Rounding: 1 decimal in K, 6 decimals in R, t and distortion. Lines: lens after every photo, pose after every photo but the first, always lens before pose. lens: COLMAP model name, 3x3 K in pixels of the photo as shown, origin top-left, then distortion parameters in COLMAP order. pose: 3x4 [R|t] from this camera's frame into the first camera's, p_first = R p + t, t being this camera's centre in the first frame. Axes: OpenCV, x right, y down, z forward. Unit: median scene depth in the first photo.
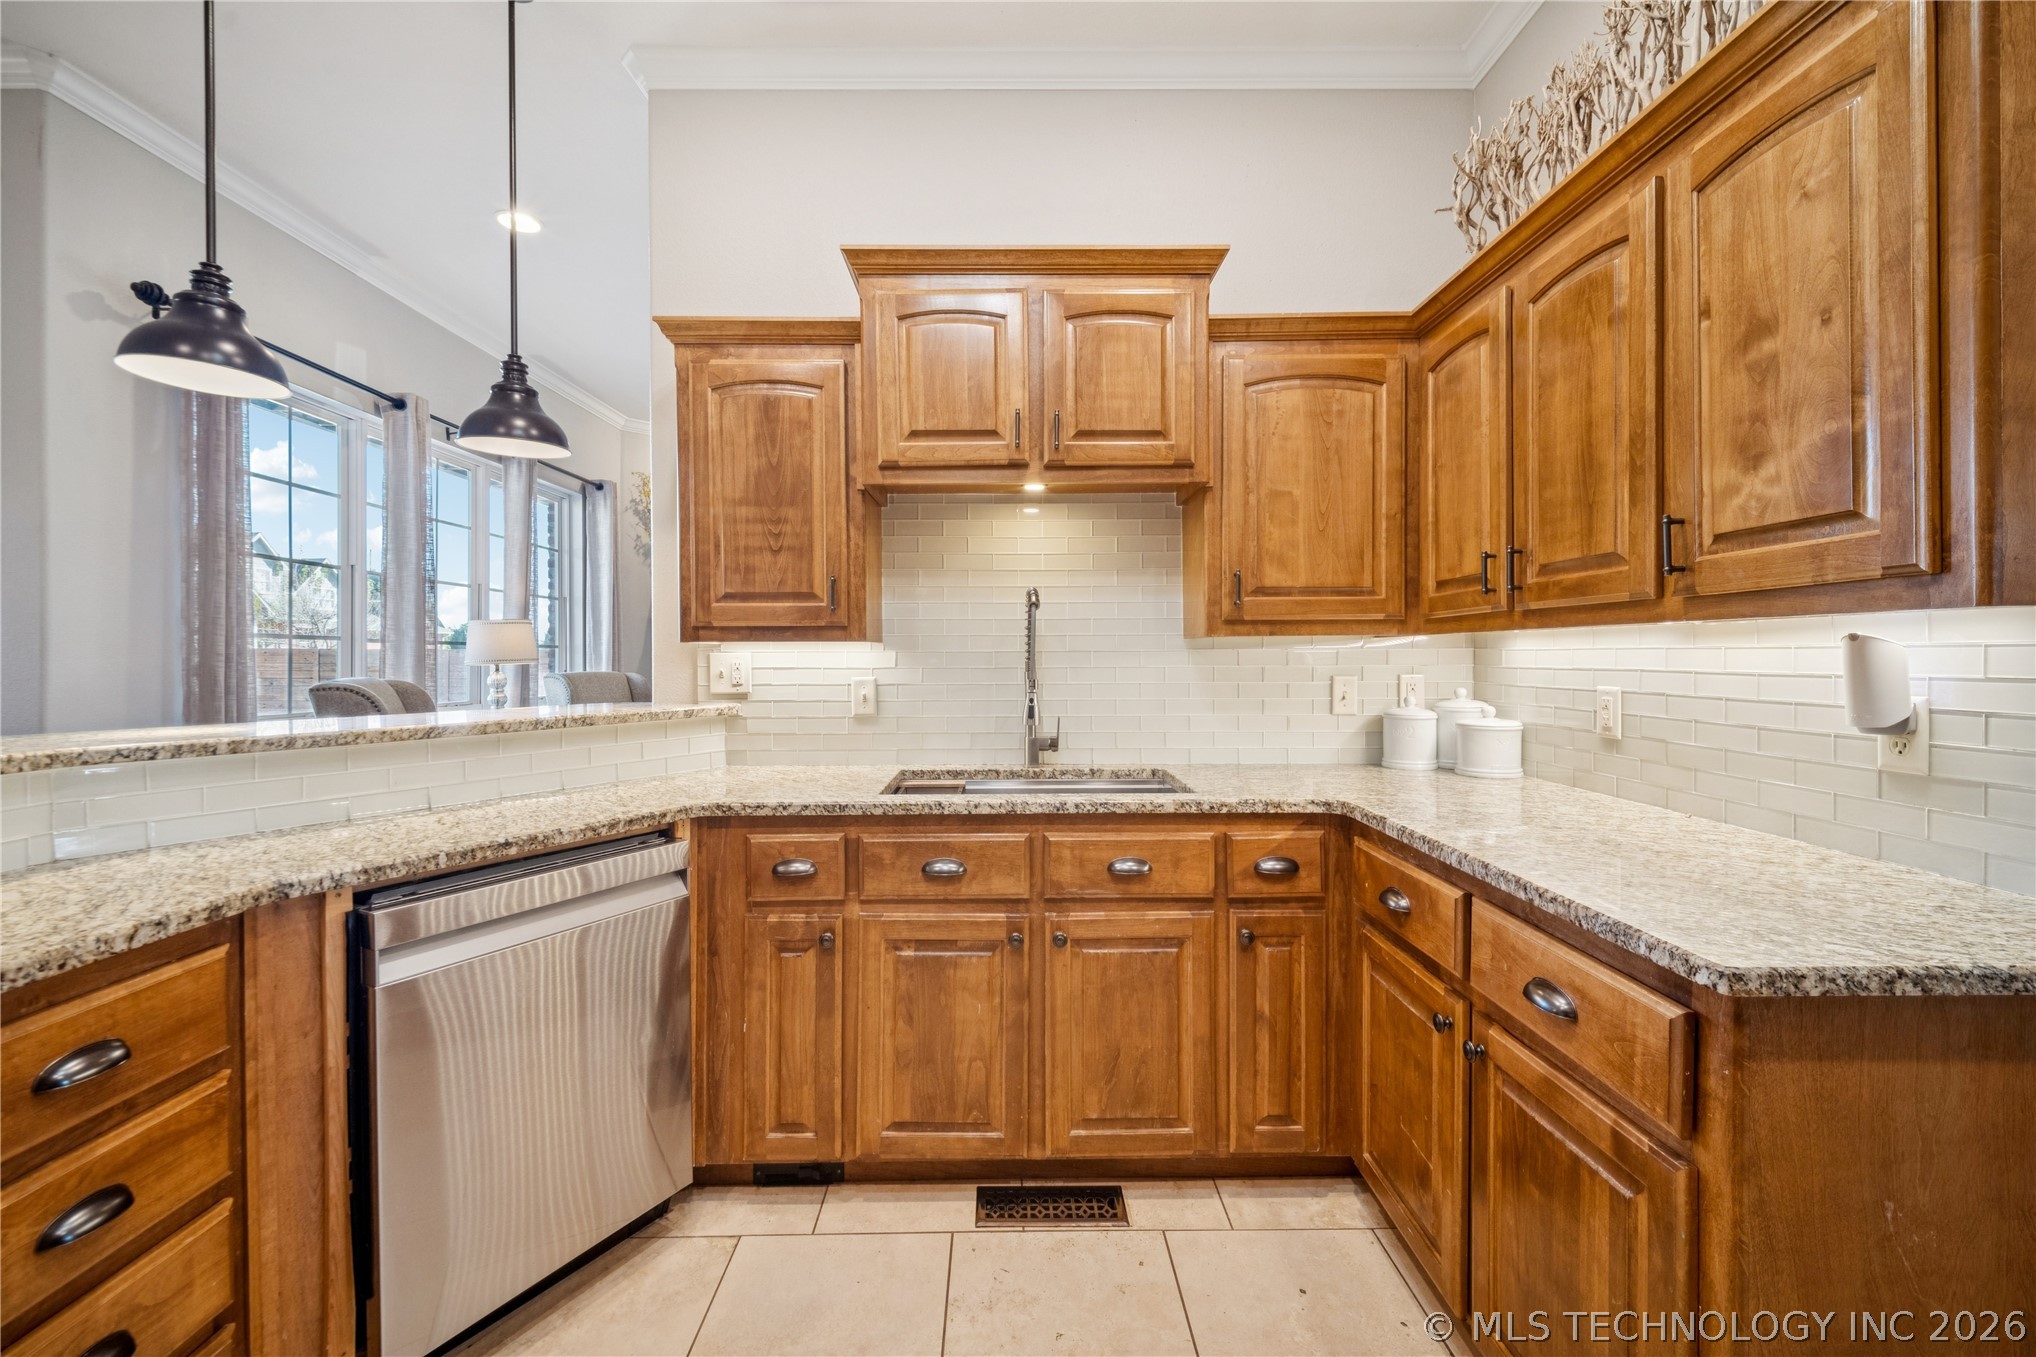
lens RADIAL K [[843.0, 0, 1013.8], [0, 843.0, 662.3], [0, 0, 1]] dist [0.005422, -0.002562]
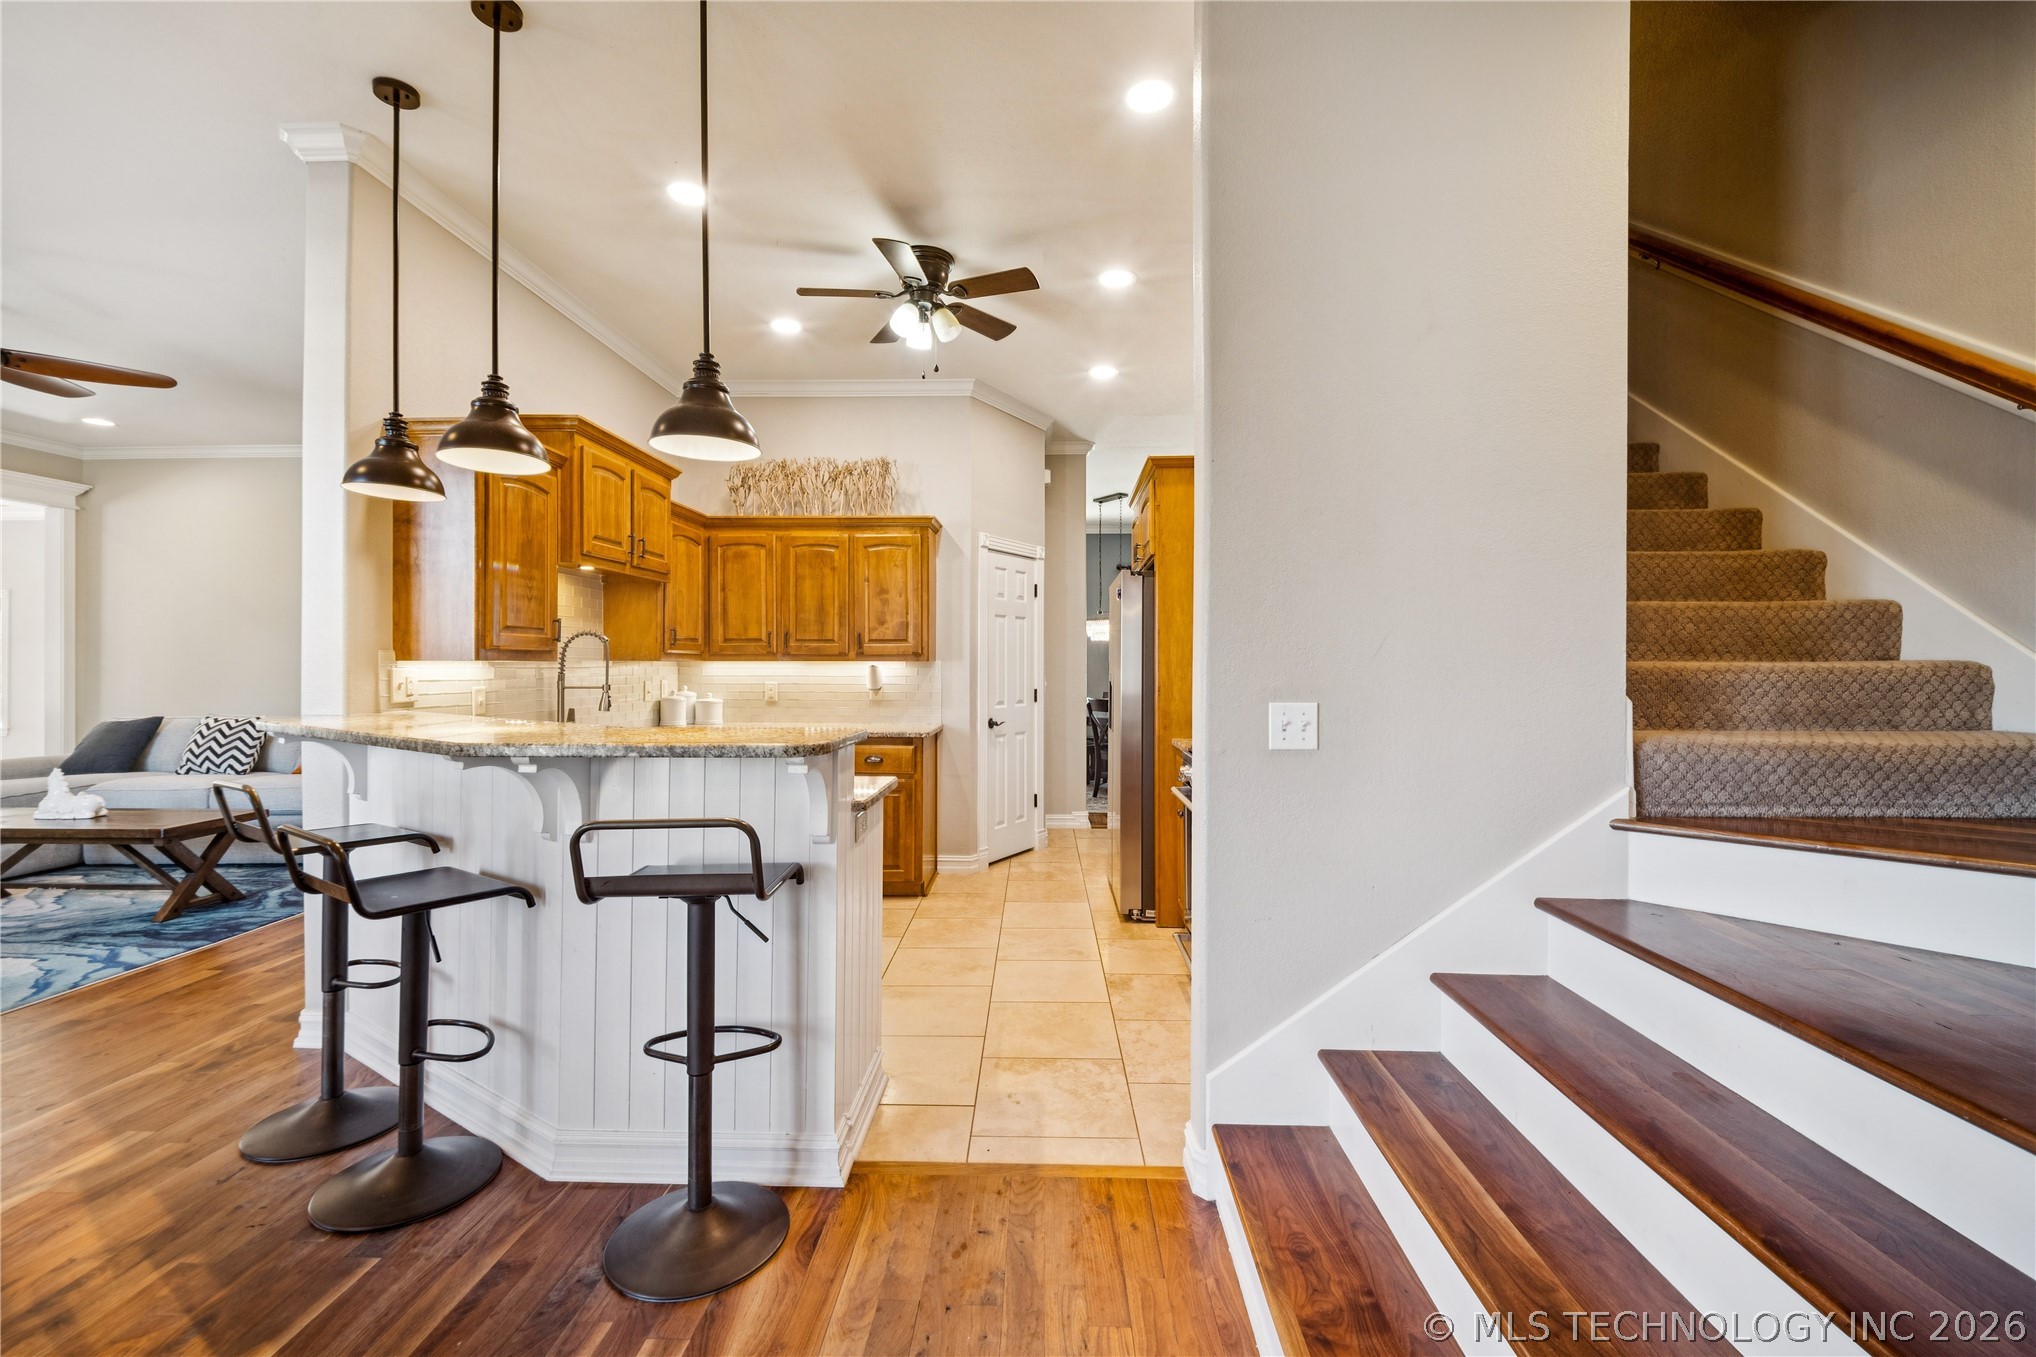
lens RADIAL K [[843.0, 0, 1017.8], [0, 843.0, 669.0], [0, 0, 1]] dist [0.005422, -0.002562]
pose [[0.031655, 0.001162, 0.999498, -2.492765], [0.006861, 0.999976, -0.001379, -0.005542], [-0.999475, 0.006901, 0.031646, 0.174308]]
